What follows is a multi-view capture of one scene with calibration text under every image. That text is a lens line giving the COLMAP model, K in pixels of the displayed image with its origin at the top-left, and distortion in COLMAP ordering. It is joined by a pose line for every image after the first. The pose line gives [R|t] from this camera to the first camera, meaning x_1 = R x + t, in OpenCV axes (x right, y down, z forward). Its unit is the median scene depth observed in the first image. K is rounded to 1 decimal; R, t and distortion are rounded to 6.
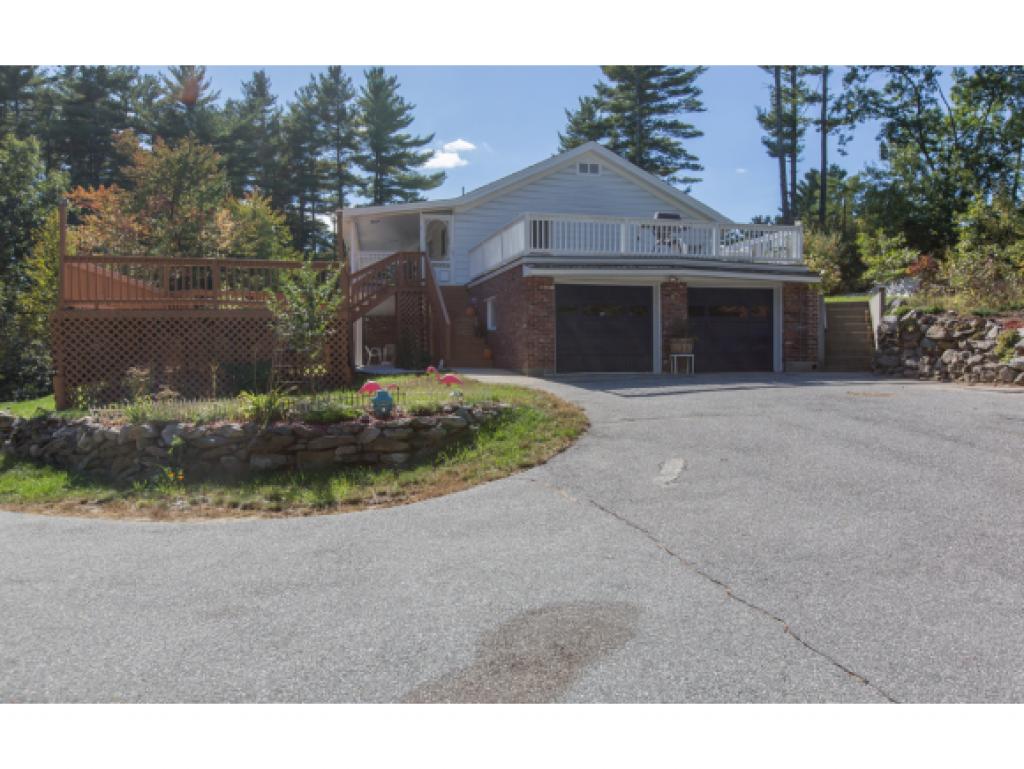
lens RADIAL K [[764.7, 0, 512.0], [0, 764.7, 384.5], [0, 0, 1]] dist [0.000773, -0.000563]
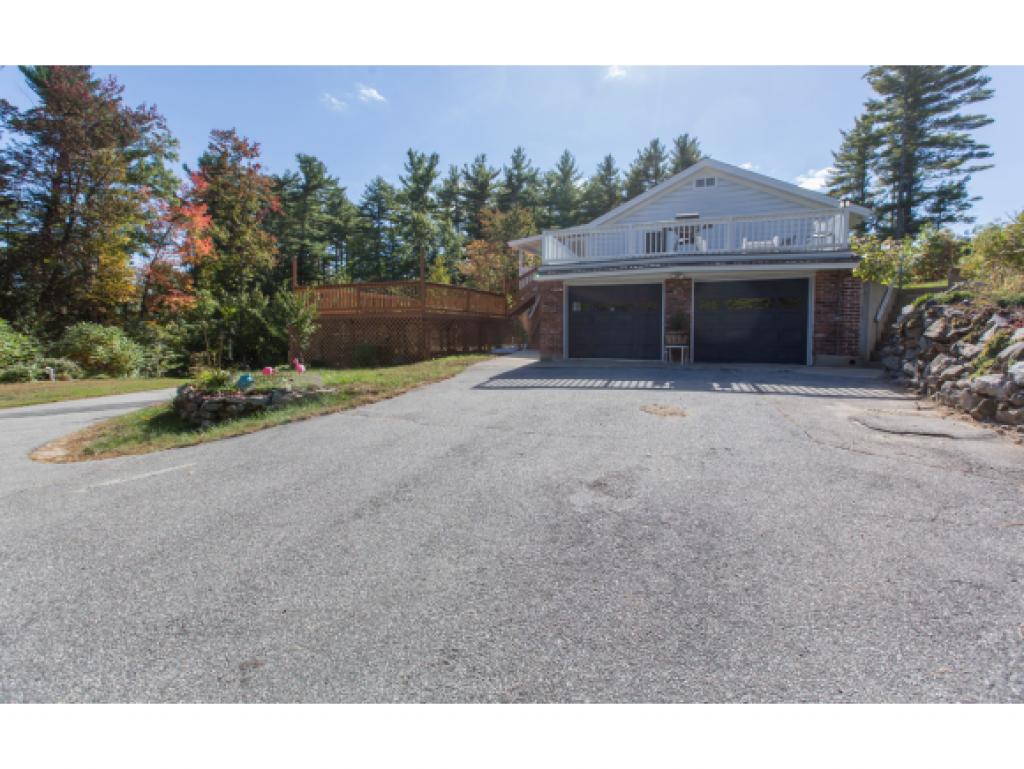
lens RADIAL K [[462.4, 0, 518.8], [0, 462.4, 357.0], [0, 0, 1]] dist [0.000085, 0.000174]
pose [[0.790160, 0.041954, -0.611463, 0.169133], [-0.026746, 0.999064, 0.033986, -0.015106], [0.612317, -0.010500, 0.790543, 0.133063]]
